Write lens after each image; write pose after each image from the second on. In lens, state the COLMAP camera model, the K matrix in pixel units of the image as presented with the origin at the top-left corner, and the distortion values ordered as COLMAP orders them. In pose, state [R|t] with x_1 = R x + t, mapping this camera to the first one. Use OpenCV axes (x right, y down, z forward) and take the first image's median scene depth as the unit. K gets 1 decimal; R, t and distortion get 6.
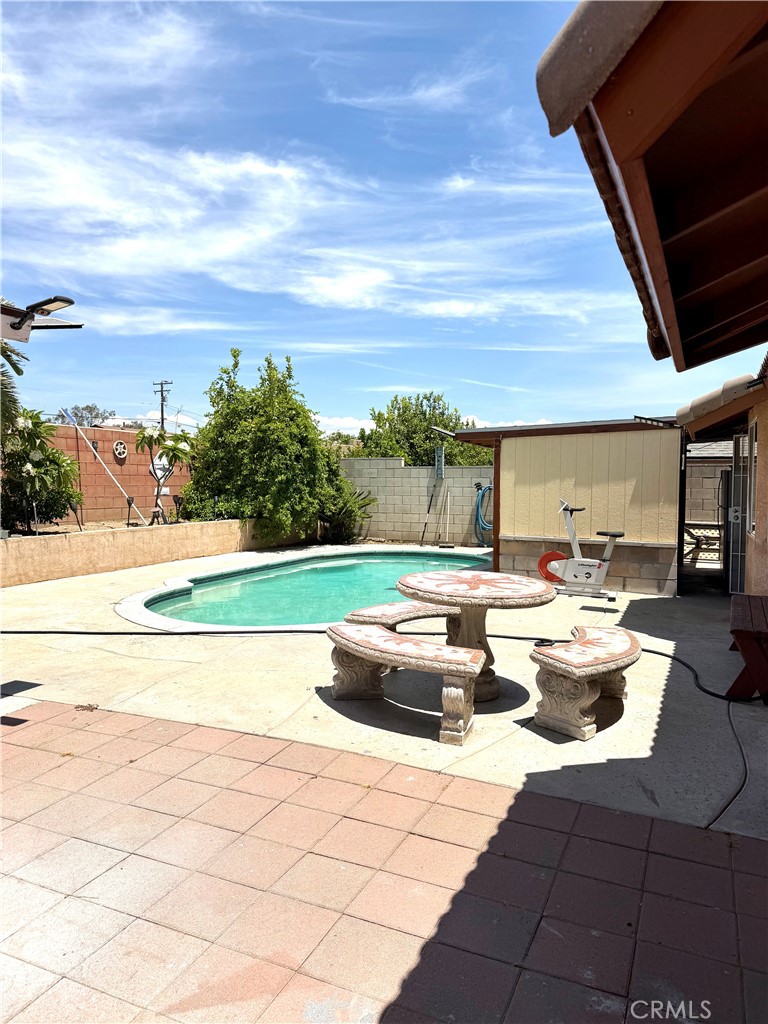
lens RADIAL K [[725.6, 0, 384.1], [0, 725.6, 514.4], [0, 0, 1]] dist [0.119377, -0.101920]
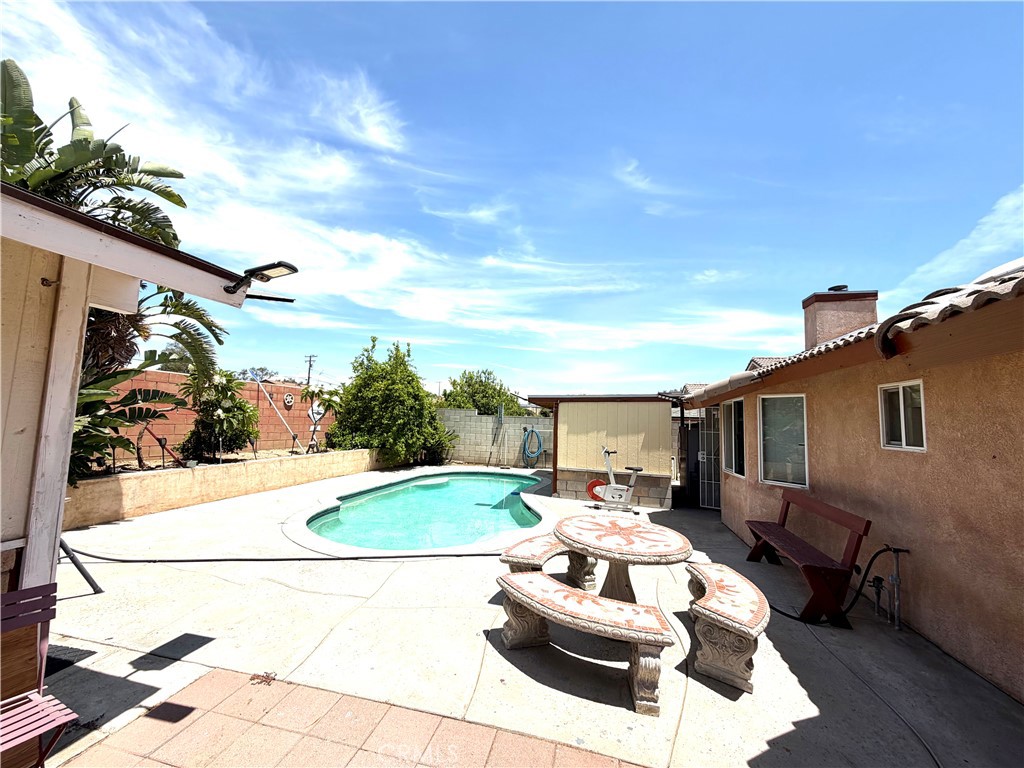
lens RADIAL K [[407.4, 0, 512.2], [0, 407.4, 383.7], [0, 0, 1]] dist [0.001136, 0.000109]
pose [[0.983163, 0.044713, 0.177178, -0.064712], [-0.021116, 0.990905, -0.132893, -0.019802], [-0.181508, 0.126915, 0.975165, 0.125344]]
